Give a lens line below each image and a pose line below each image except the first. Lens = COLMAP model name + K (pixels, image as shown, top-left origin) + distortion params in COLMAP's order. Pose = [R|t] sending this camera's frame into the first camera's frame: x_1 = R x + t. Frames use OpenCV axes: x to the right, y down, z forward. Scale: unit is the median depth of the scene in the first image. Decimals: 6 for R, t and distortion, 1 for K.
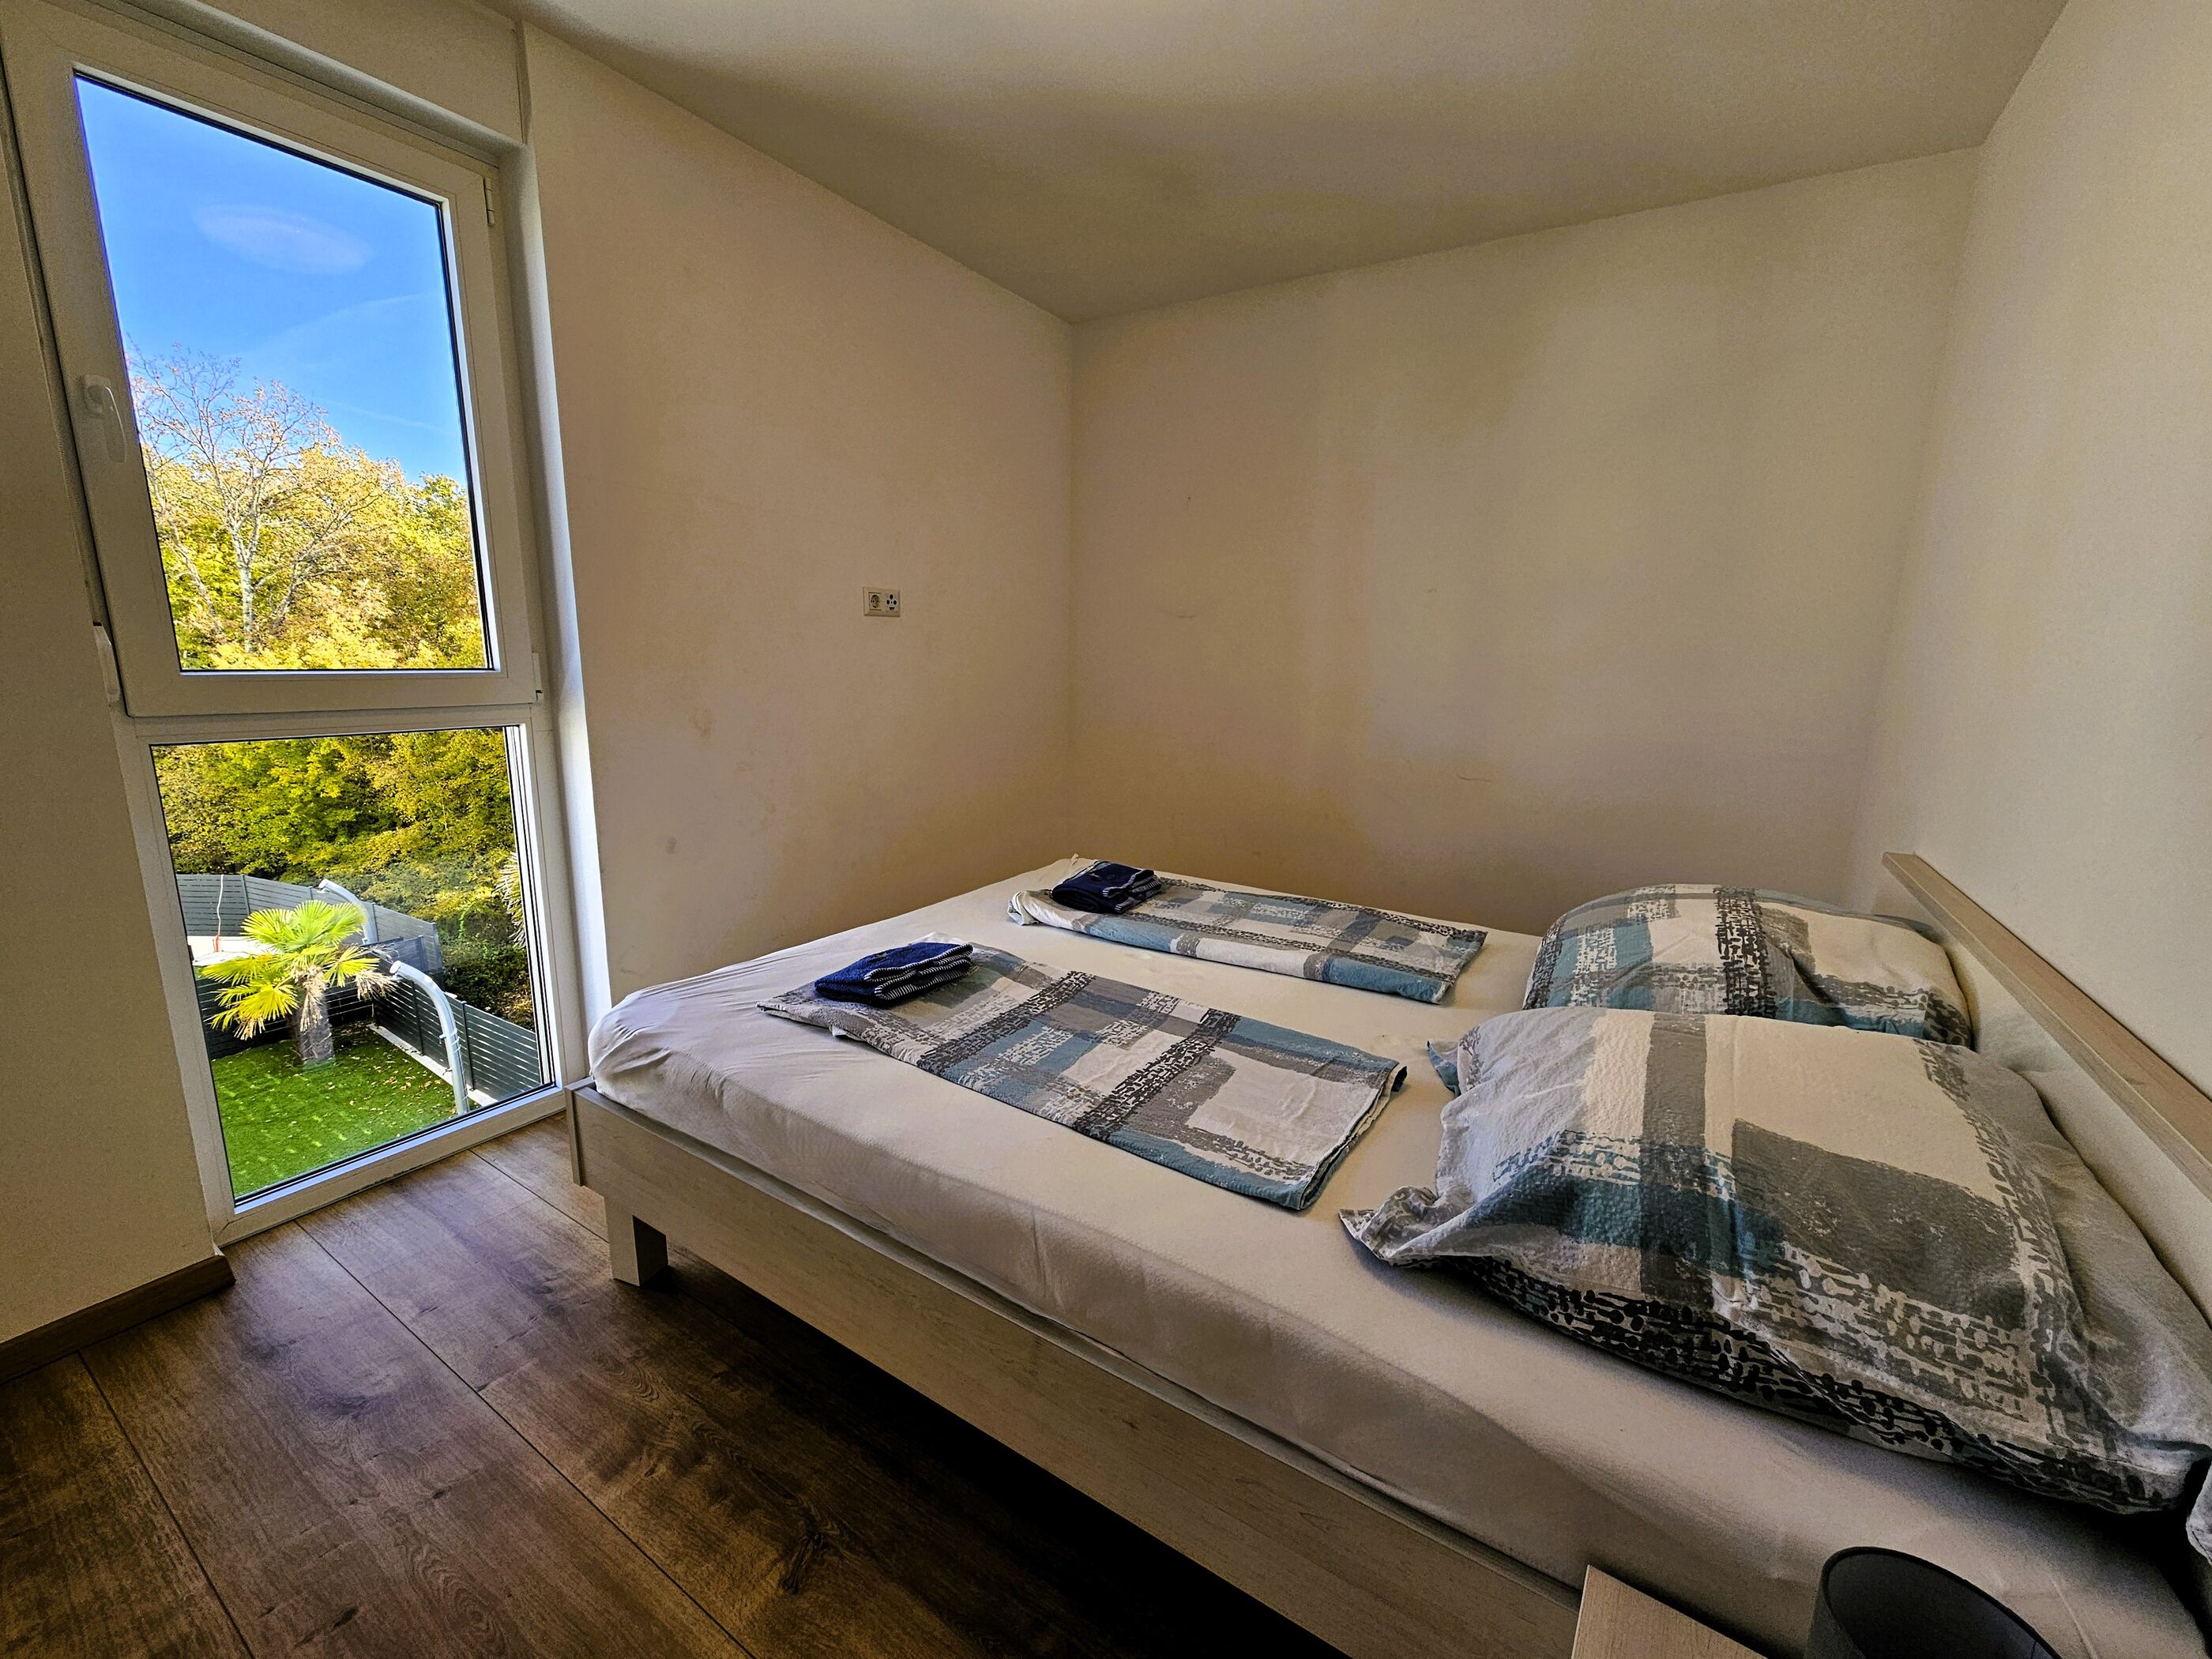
lens RADIAL K [[907.3, 0, 1093.7], [0, 907.3, 836.5], [0, 0, 1]] dist [0.003412, -0.000738]
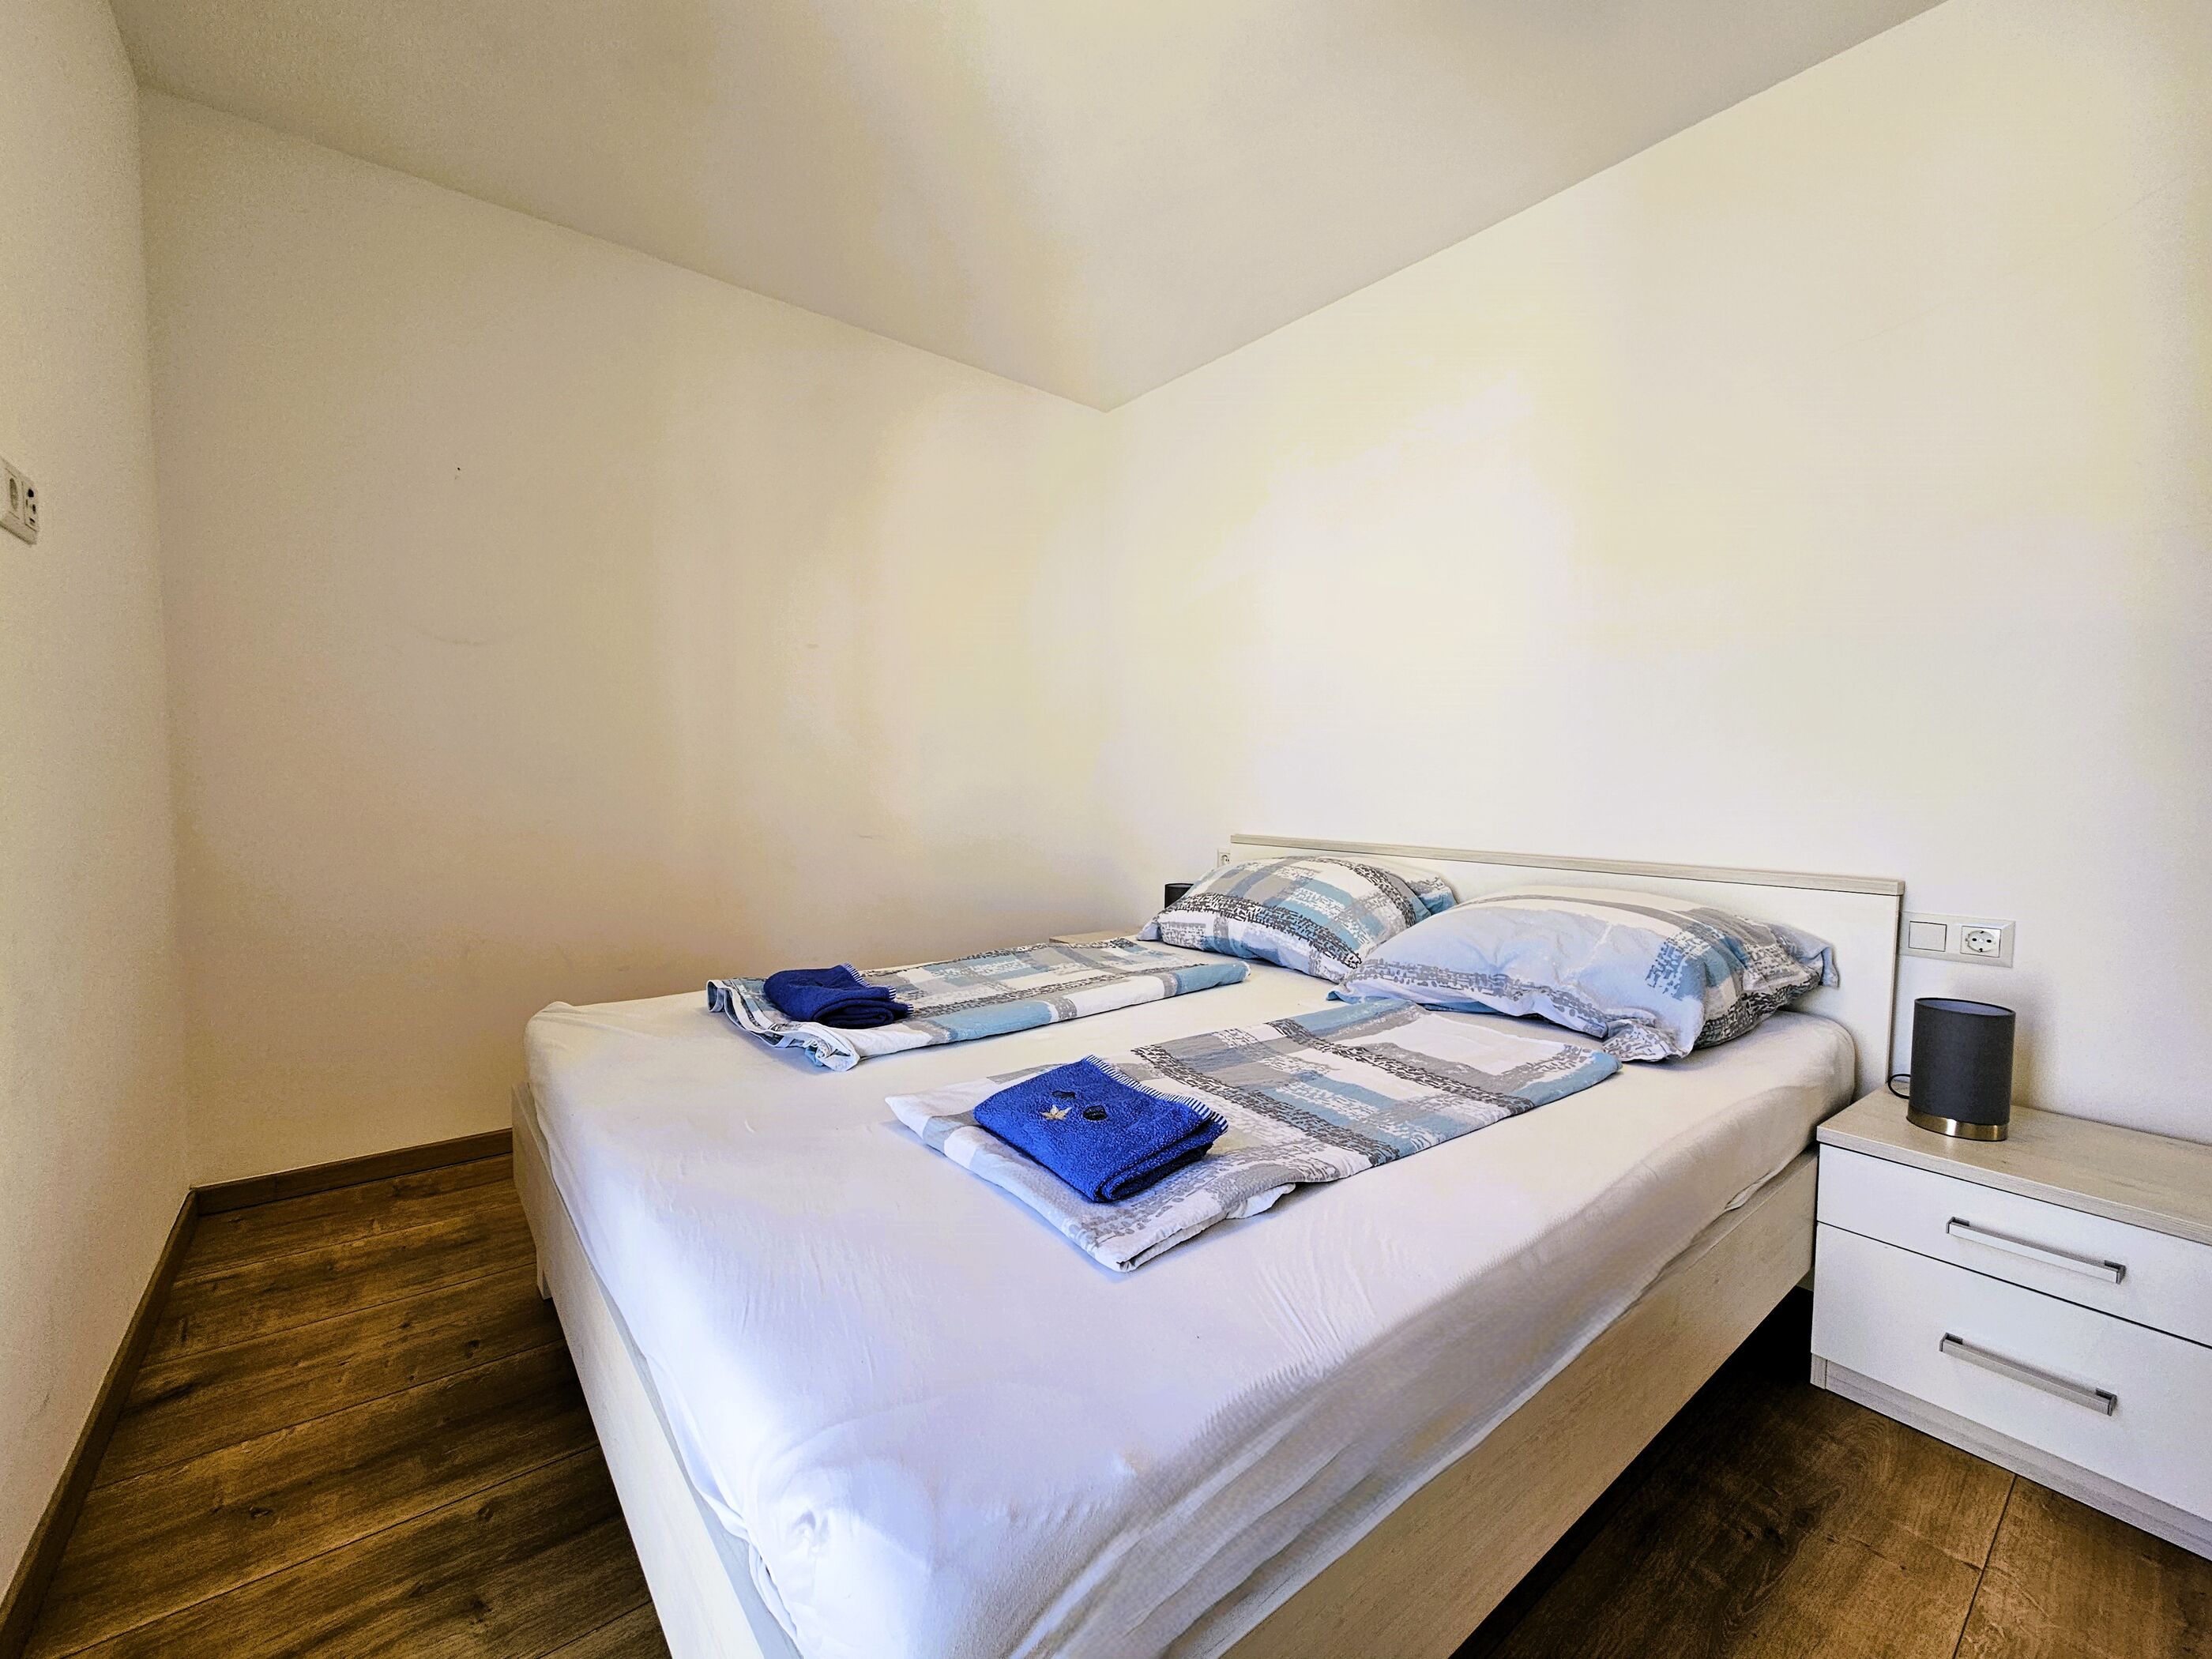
lens RADIAL K [[907.3, 0, 1097.2], [0, 907.3, 820.5], [0, 0, 1]] dist [0.003412, -0.000738]
pose [[0.324196, -0.057787, 0.944223, -0.881408], [0.188682, 0.982027, -0.004683, -0.054823], [-0.926982, 0.179676, 0.329273, 0.858082]]
